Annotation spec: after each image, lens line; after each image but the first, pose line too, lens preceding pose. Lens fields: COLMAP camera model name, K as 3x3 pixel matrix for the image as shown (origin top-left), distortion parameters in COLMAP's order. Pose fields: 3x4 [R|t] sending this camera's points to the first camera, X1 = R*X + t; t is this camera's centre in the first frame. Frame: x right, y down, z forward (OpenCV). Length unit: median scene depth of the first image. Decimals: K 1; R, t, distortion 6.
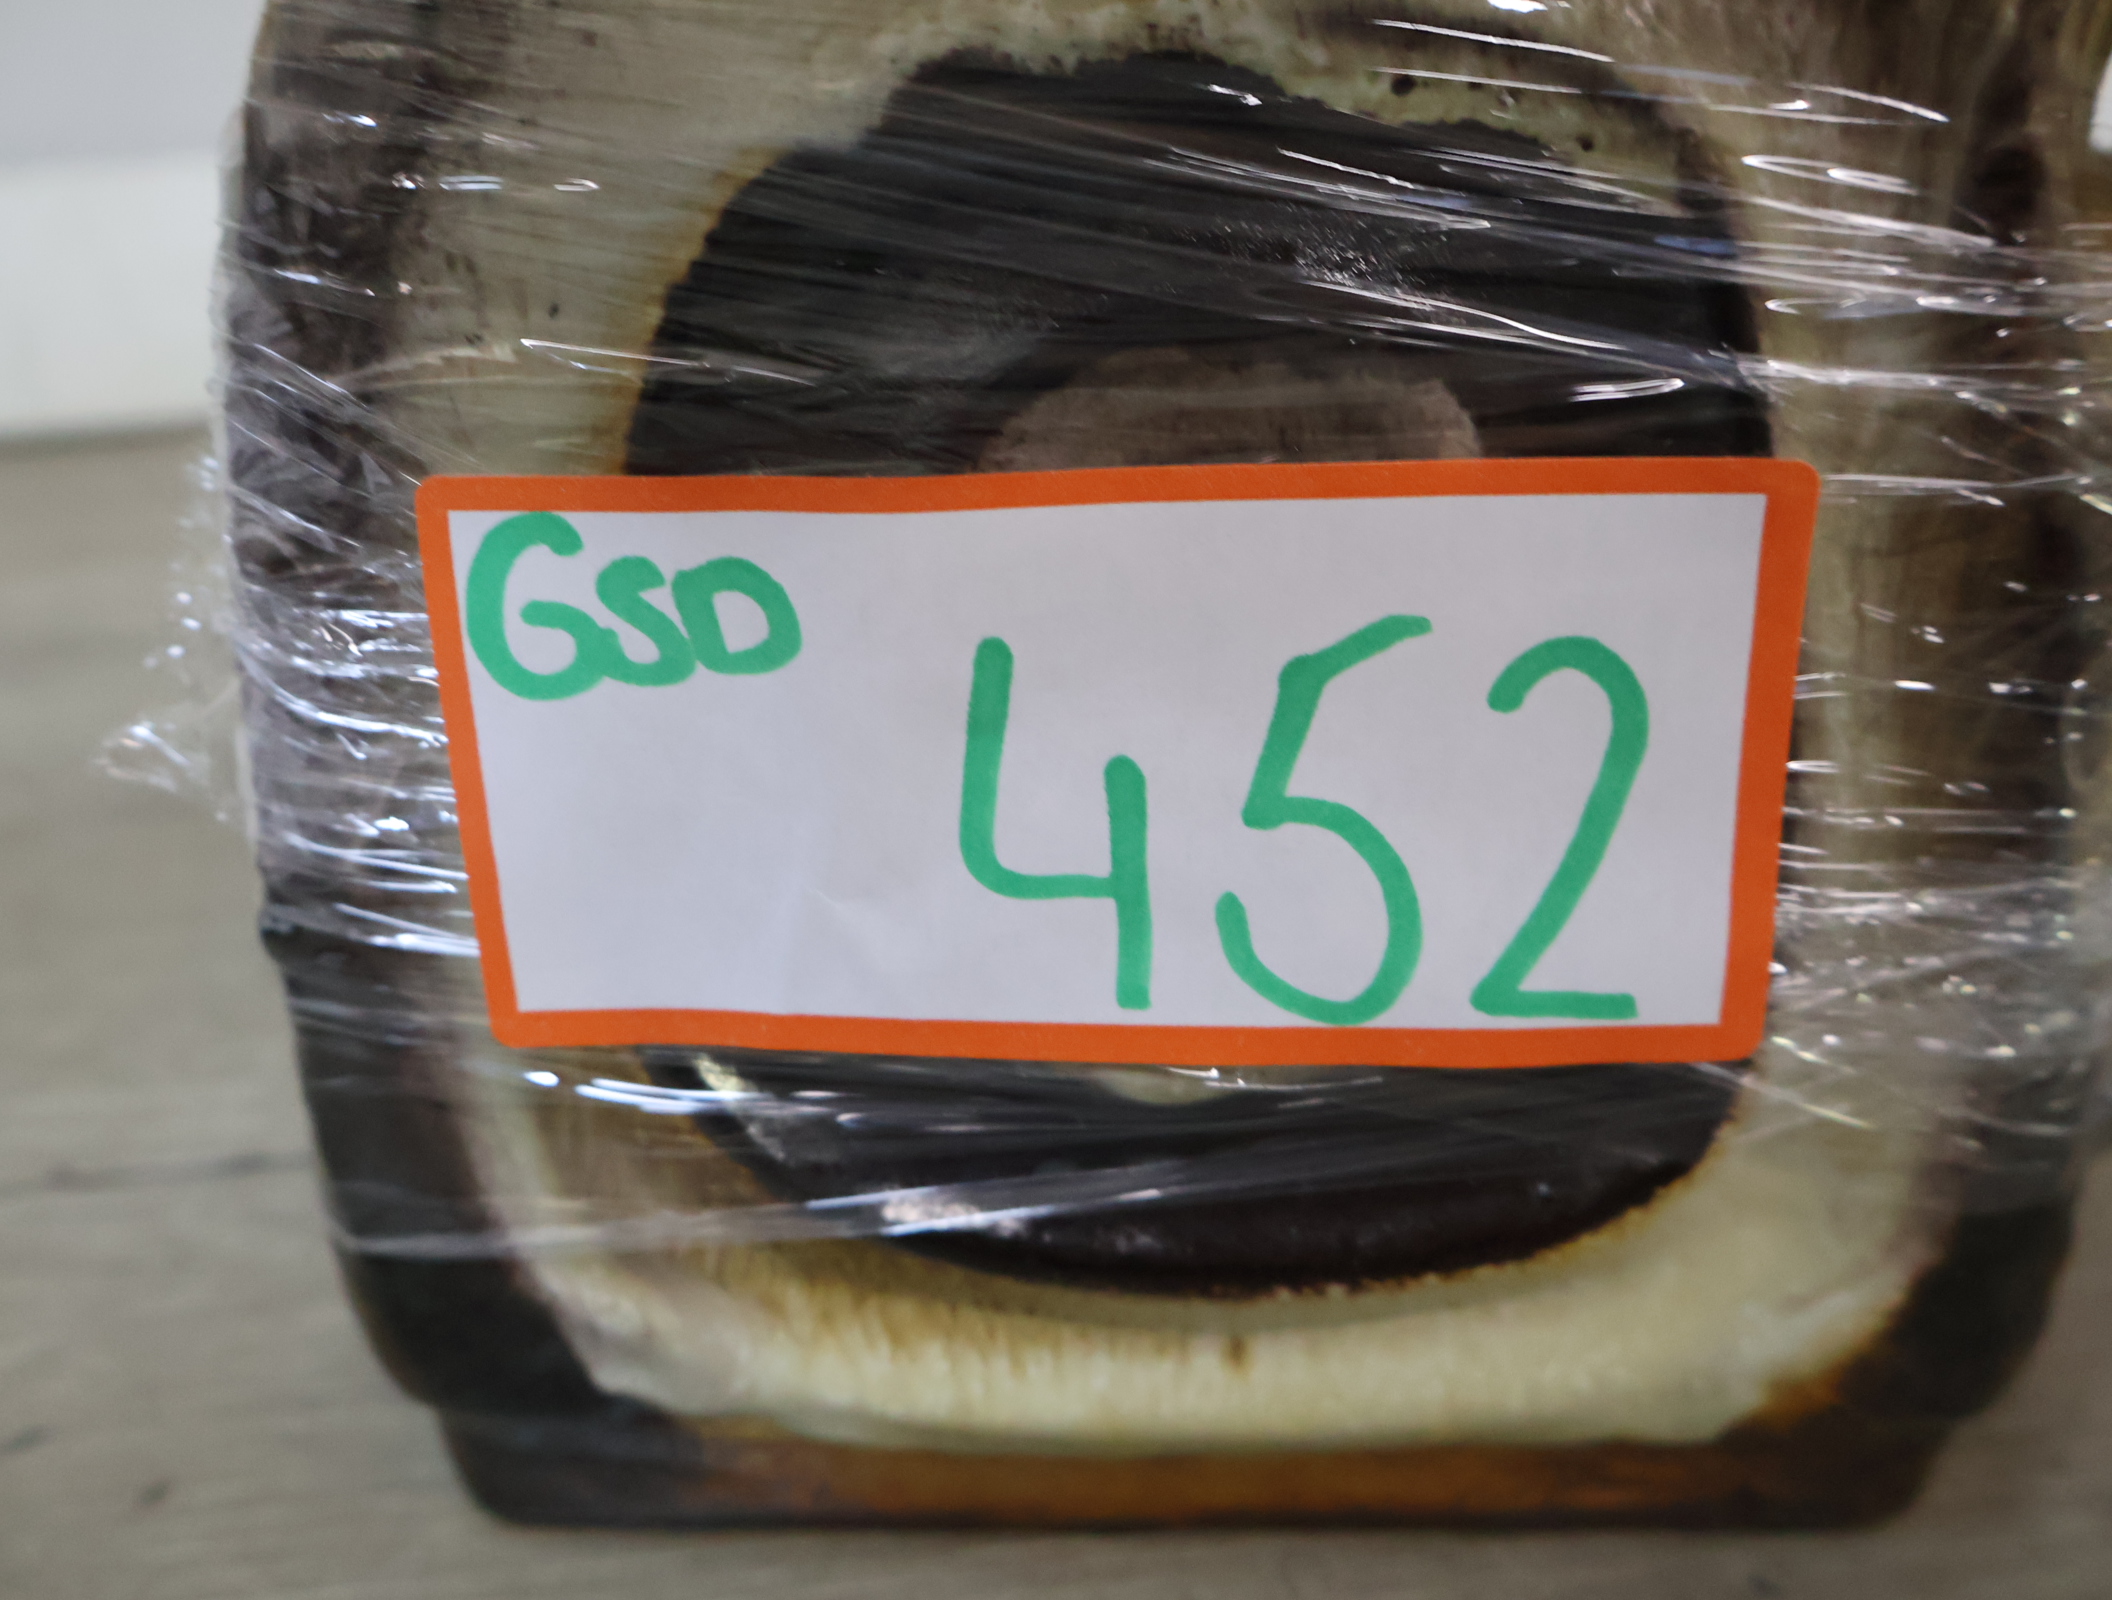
lens RADIAL K [[2035.9, 0, 1067.5], [0, 2035.9, 800.0], [0, 0, 1]] dist [0.002111, 0.000000]
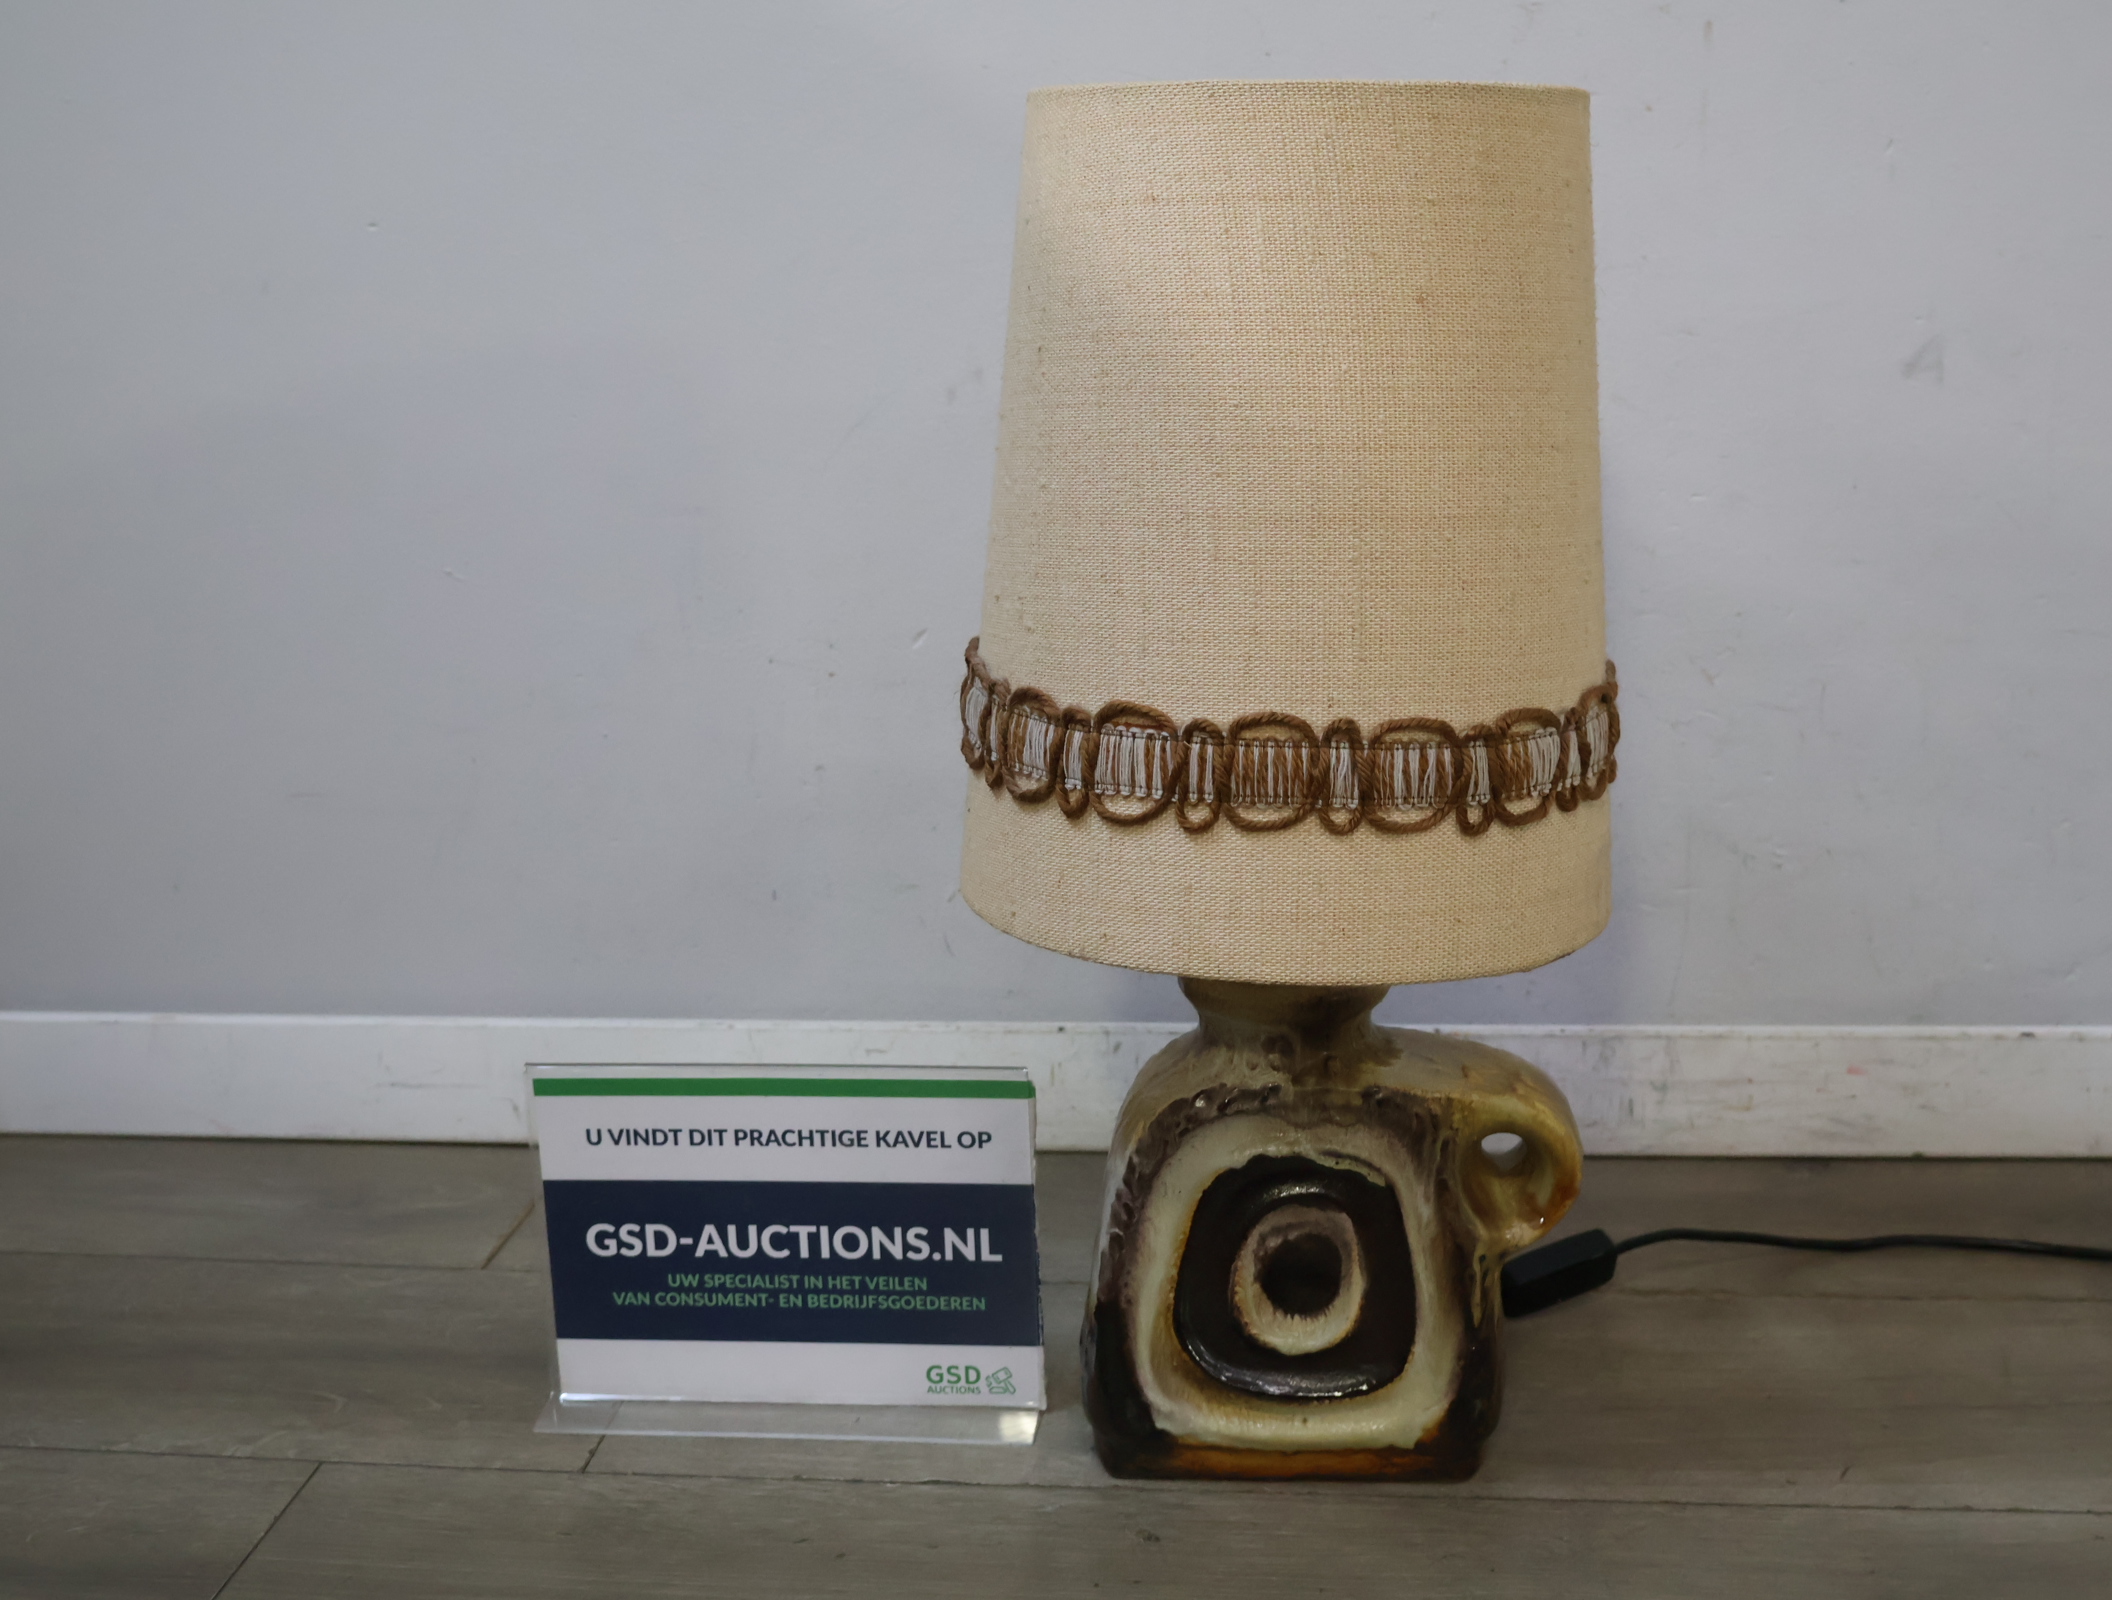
lens RADIAL K [[2626.6, 0, 1048.7], [0, 2626.6, 805.2], [0, 0, 1]] dist [0.007877, 0.000000]
pose [[0.999232, 0.033597, -0.020154, -0.472821], [-0.037315, 0.972874, -0.228305, 0.345068], [0.011937, 0.228882, 0.973381, -5.719262]]
